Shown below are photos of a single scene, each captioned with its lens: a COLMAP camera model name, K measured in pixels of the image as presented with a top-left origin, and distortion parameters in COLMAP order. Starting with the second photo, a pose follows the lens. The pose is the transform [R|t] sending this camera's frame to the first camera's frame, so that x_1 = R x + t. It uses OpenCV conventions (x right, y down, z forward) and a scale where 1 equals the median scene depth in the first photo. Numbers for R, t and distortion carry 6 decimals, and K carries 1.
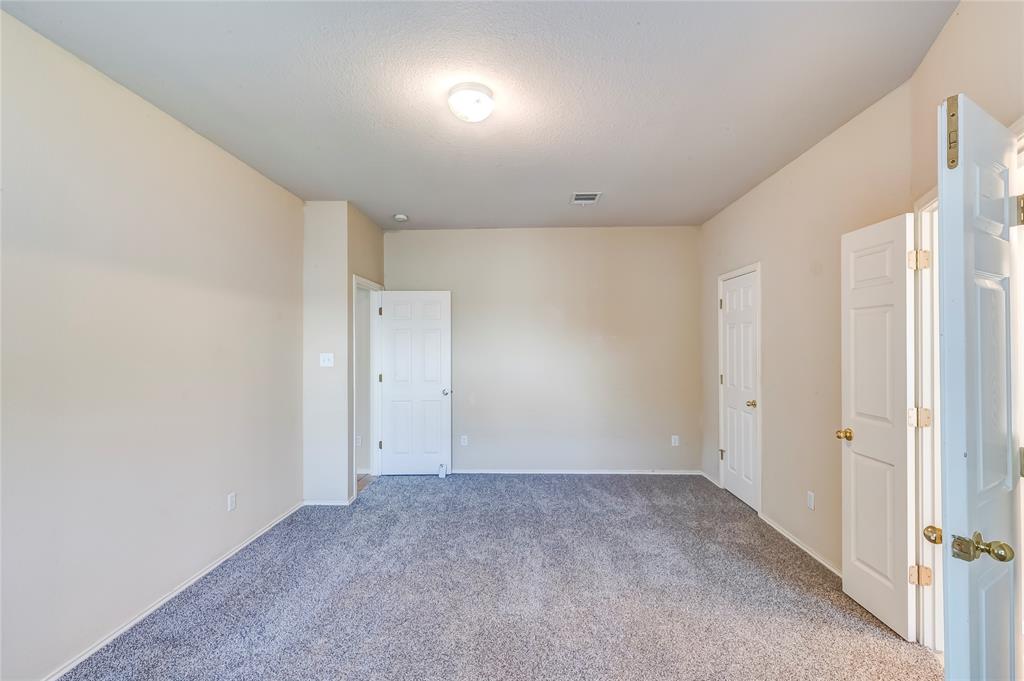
lens RADIAL K [[465.3, 0, 512.9], [0, 465.3, 343.2], [0, 0, 1]] dist [0.001229, -0.000045]
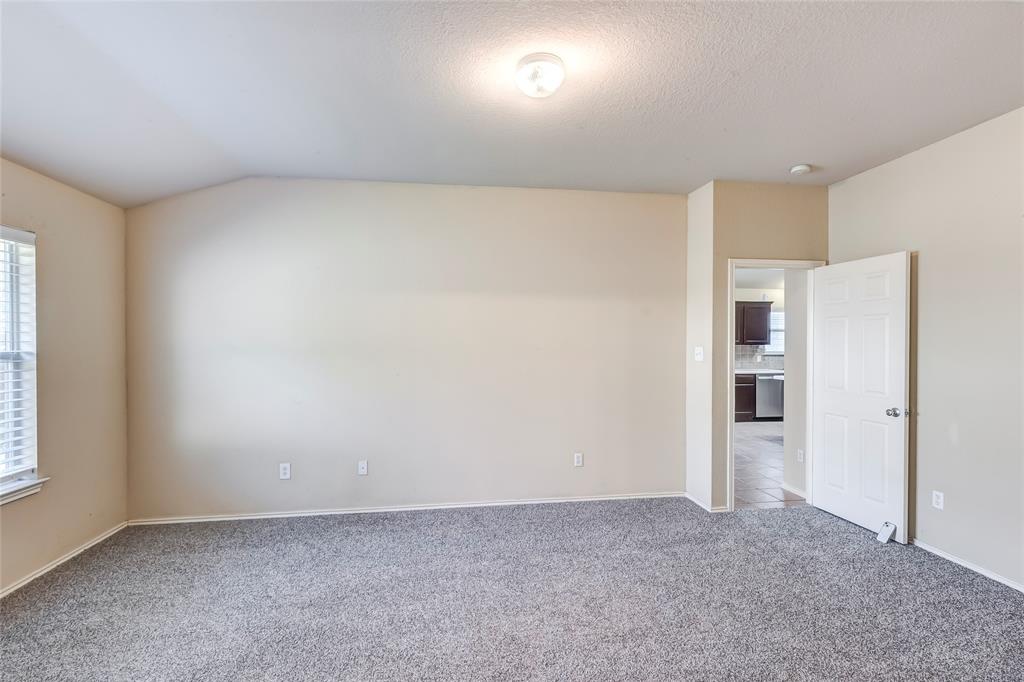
lens RADIAL K [[465.3, 0, 512.9], [0, 465.3, 343.7], [0, 0, 1]] dist [0.001229, -0.000045]
pose [[0.171199, 0.009710, -0.985189, 0.478491], [0.006283, 0.999920, 0.010947, 0.002219], [0.985216, -0.008064, 0.171124, 0.458854]]
